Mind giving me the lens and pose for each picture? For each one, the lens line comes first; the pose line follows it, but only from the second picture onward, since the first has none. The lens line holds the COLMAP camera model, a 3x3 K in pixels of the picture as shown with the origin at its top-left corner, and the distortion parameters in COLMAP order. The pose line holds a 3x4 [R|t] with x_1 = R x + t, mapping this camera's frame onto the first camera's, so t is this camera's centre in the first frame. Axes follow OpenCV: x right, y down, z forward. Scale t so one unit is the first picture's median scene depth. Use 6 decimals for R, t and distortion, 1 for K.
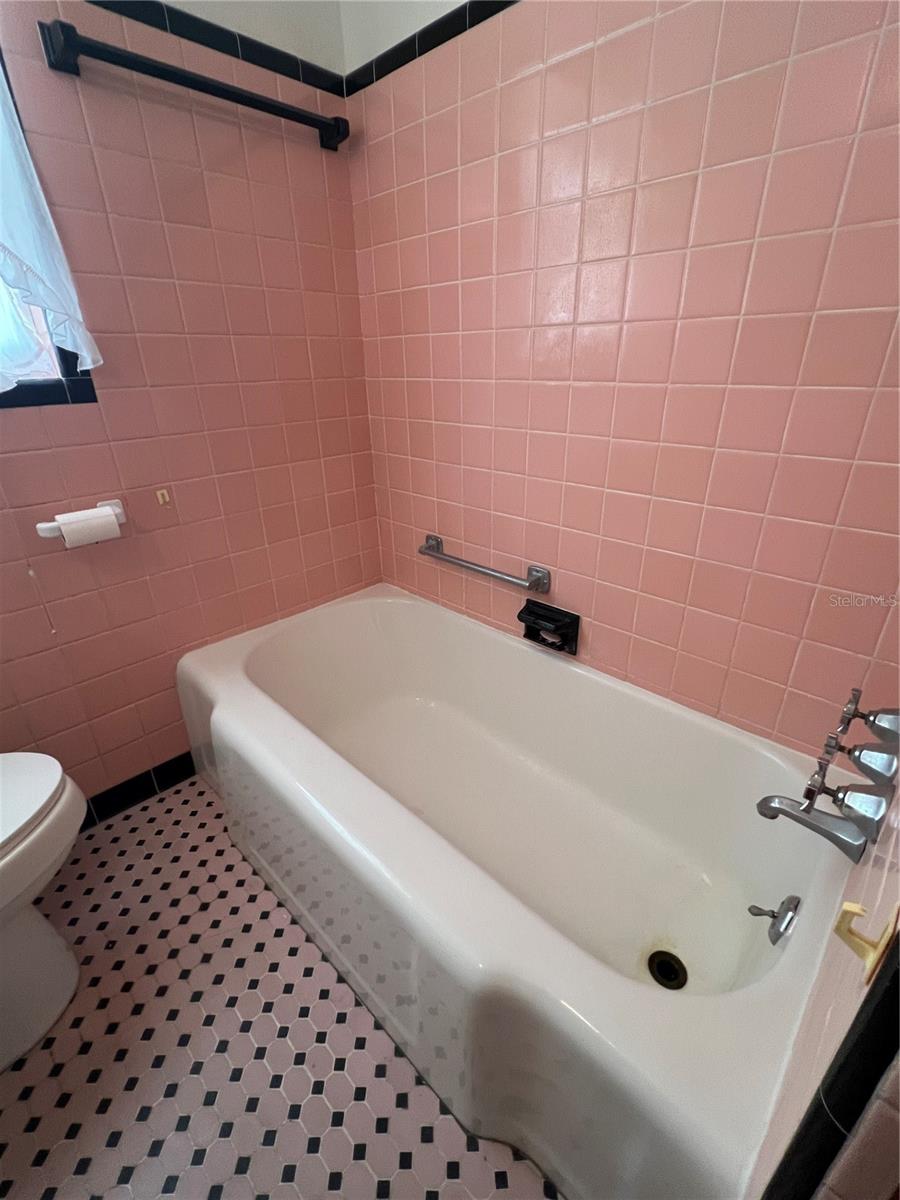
lens RADIAL K [[522.3, 0, 450.6], [0, 522.3, 597.0], [0, 0, 1]] dist [-0.001472, -0.000075]
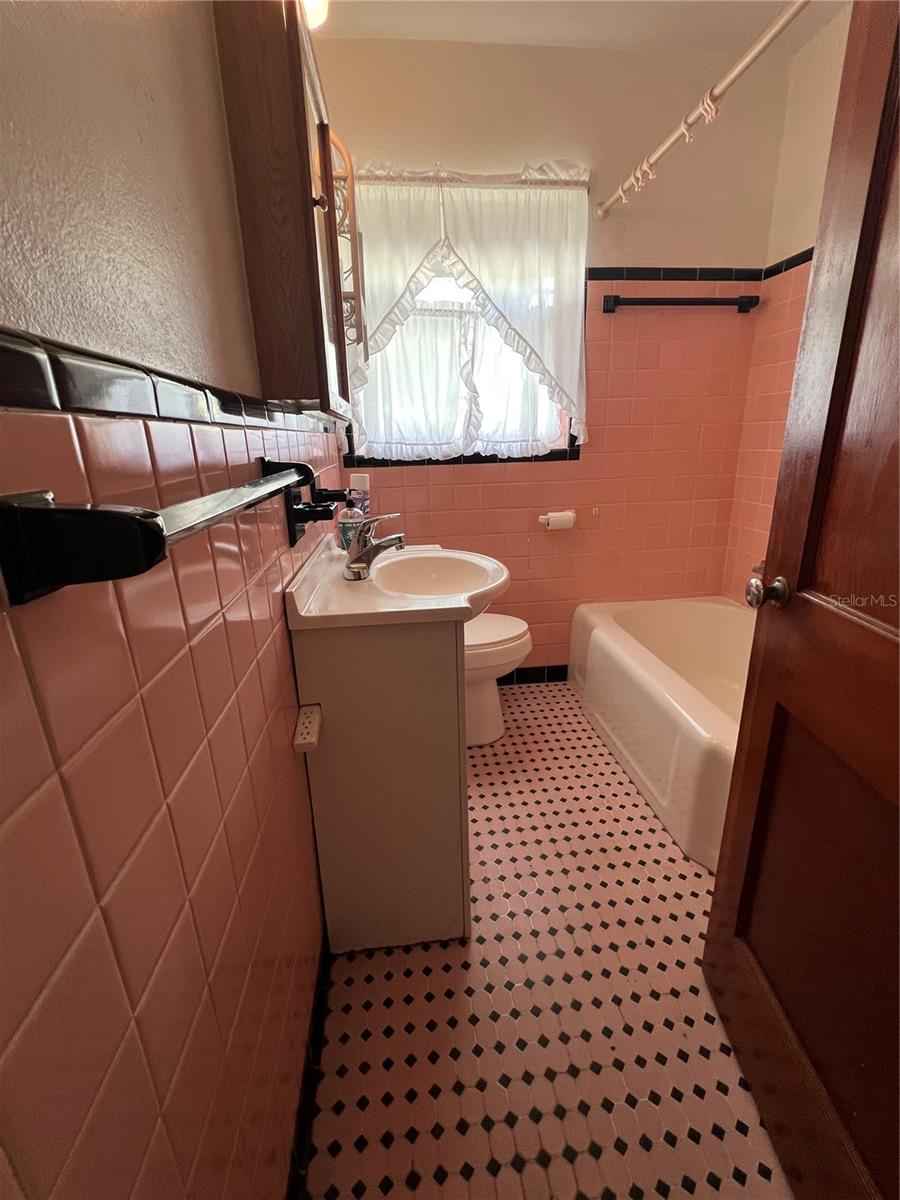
lens RADIAL K [[522.3, 0, 453.9], [0, 522.3, 600.8], [0, 0, 1]] dist [-0.001472, -0.000075]
pose [[0.775046, 0.184320, -0.604425, 0.240088], [-0.249703, 0.968000, -0.024998, 0.299900], [0.580475, 0.170301, 0.796270, -0.733496]]
